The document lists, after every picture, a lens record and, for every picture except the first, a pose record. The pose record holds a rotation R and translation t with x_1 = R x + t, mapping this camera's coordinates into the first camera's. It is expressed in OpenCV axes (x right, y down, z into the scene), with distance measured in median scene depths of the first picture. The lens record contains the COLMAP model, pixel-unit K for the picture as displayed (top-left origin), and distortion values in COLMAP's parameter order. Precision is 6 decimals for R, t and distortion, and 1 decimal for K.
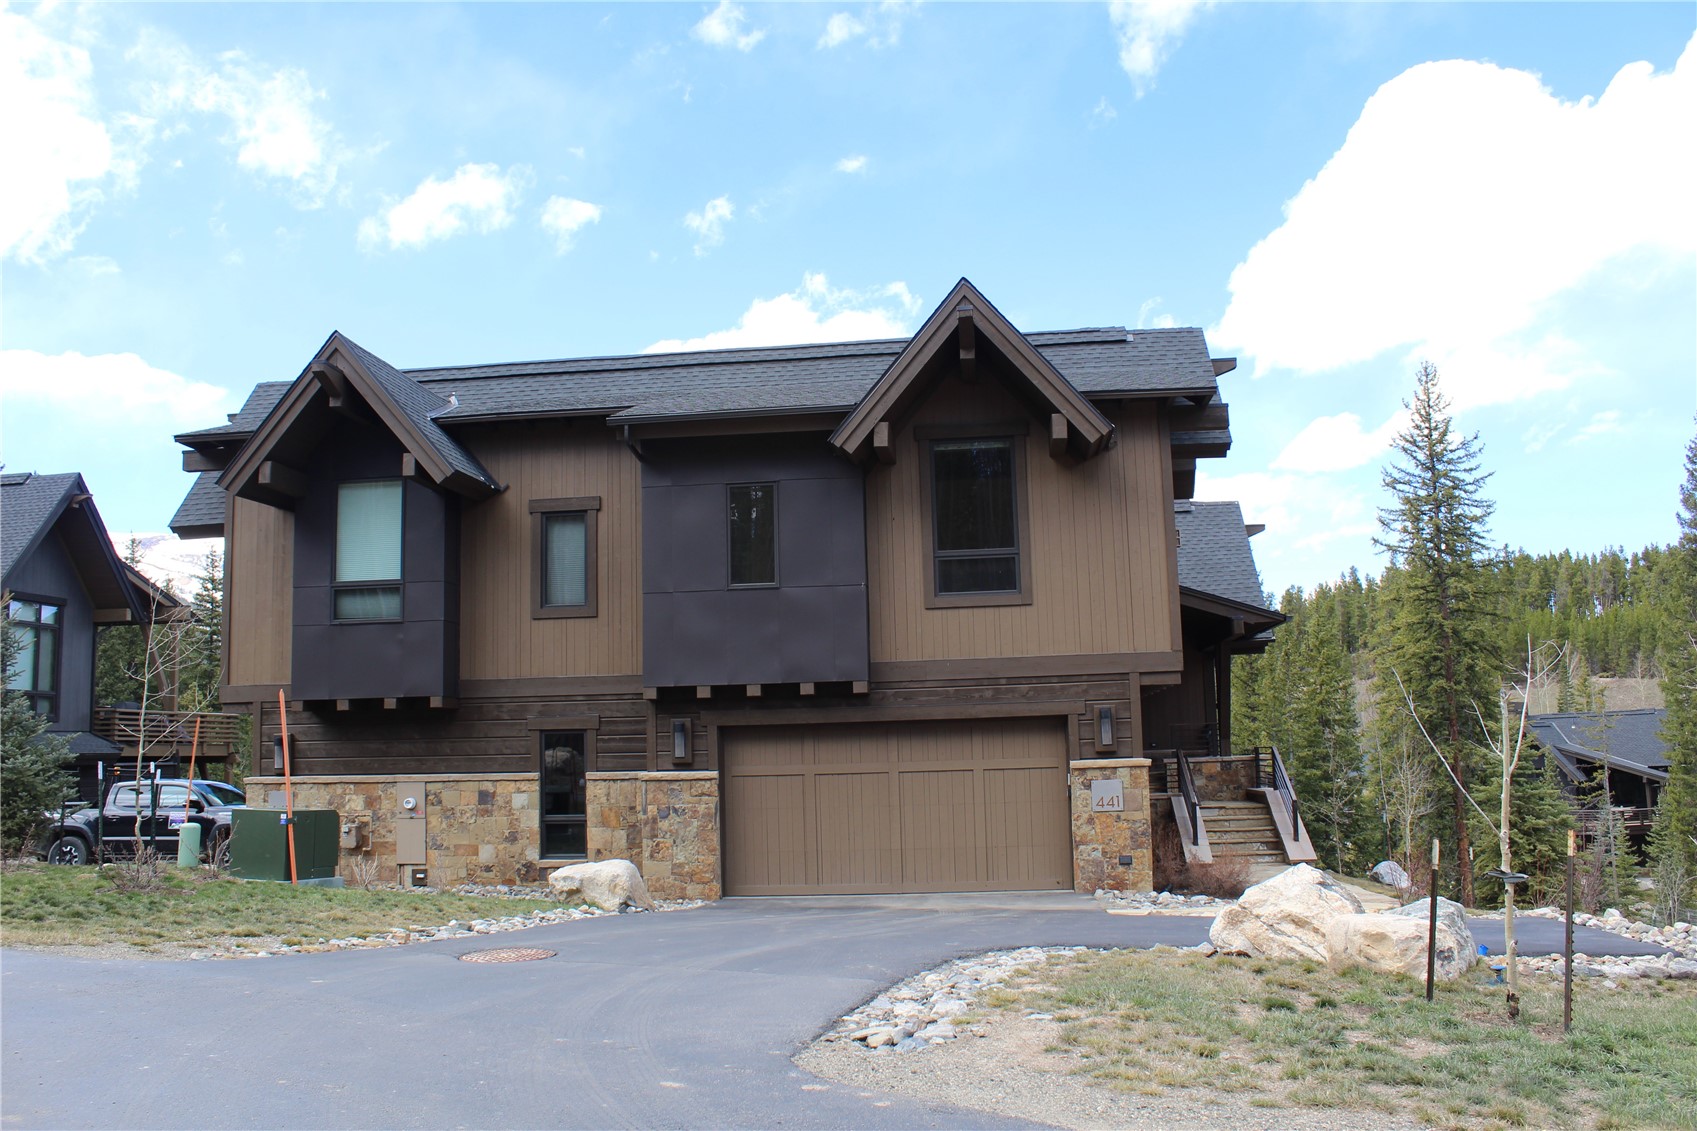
lens RADIAL K [[1410.8, 0, 848.5], [0, 1410.8, 565.5], [0, 0, 1]] dist [-0.167786, 0.150968]
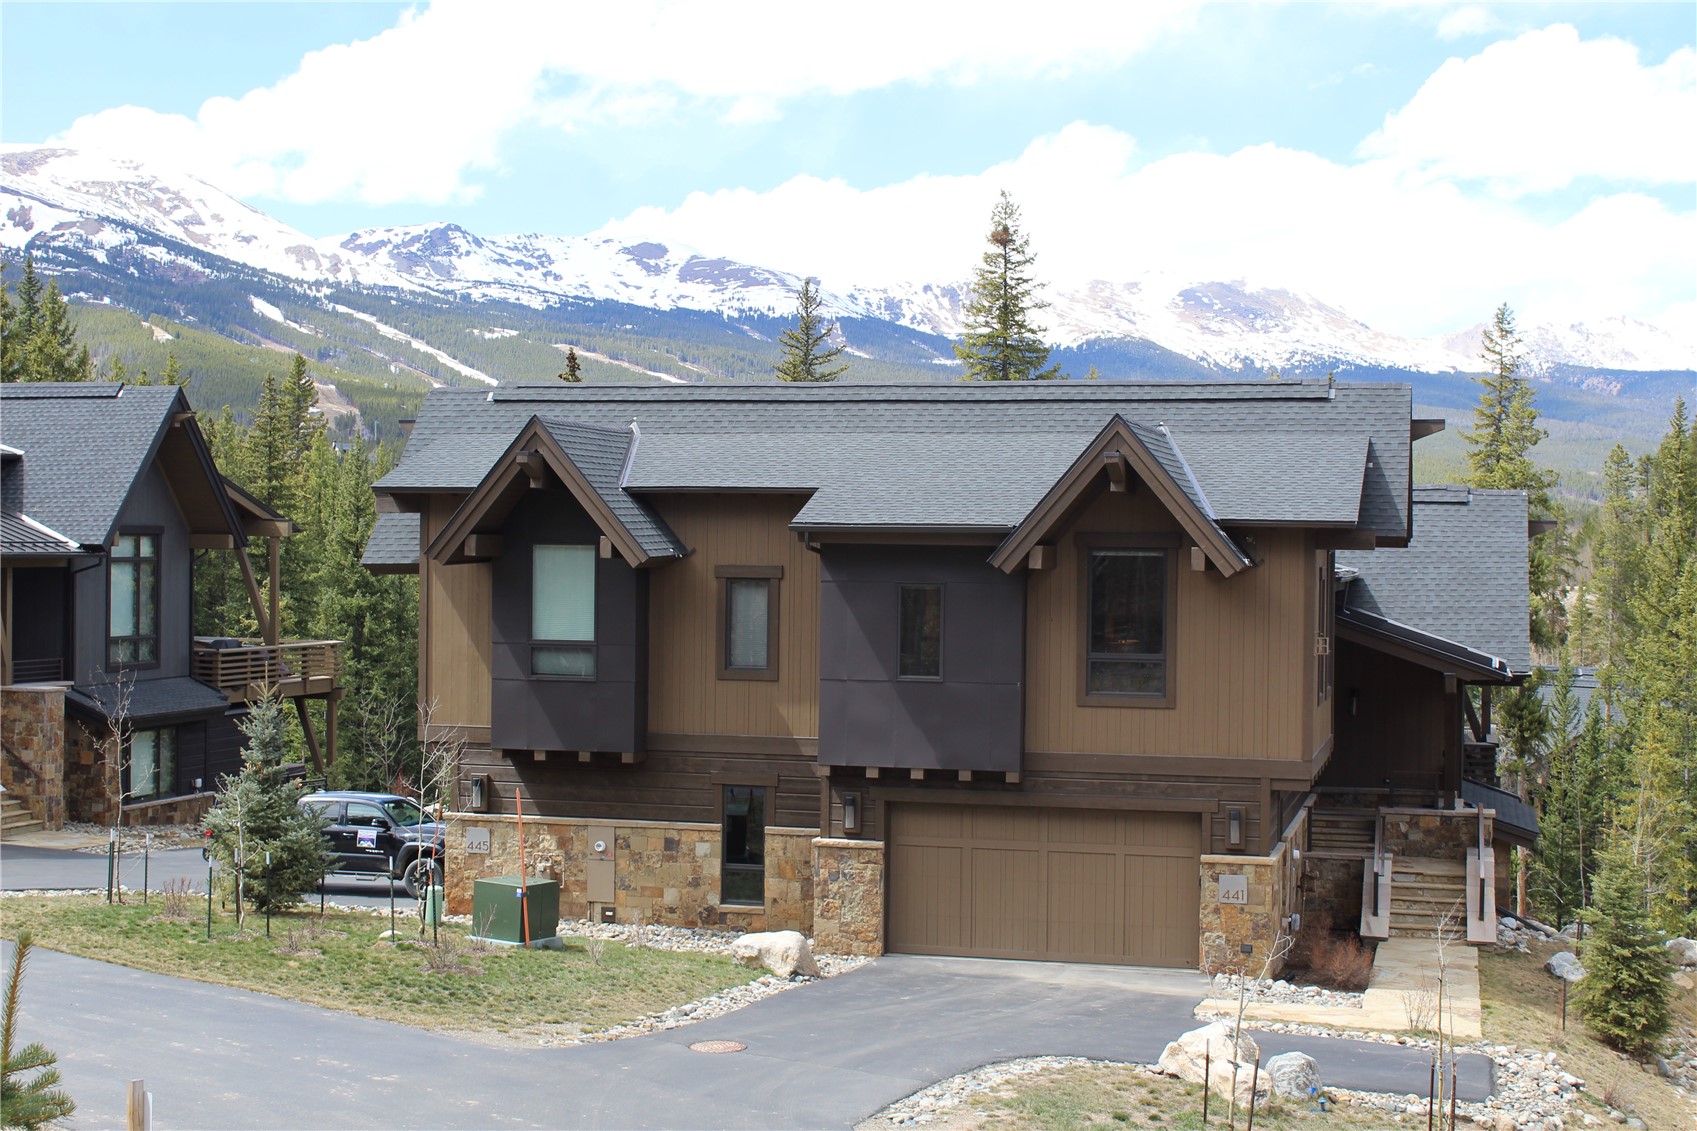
lens RADIAL K [[2439.4, 0, 848.5], [0, 2439.4, 565.5], [0, 0, 1]] dist [-0.030560, -0.013150]
pose [[0.988400, 0.040465, -0.146380, 0.150426], [-0.018986, 0.989211, 0.145261, -0.343724], [0.150679, -0.140797, 0.978505, -0.843220]]
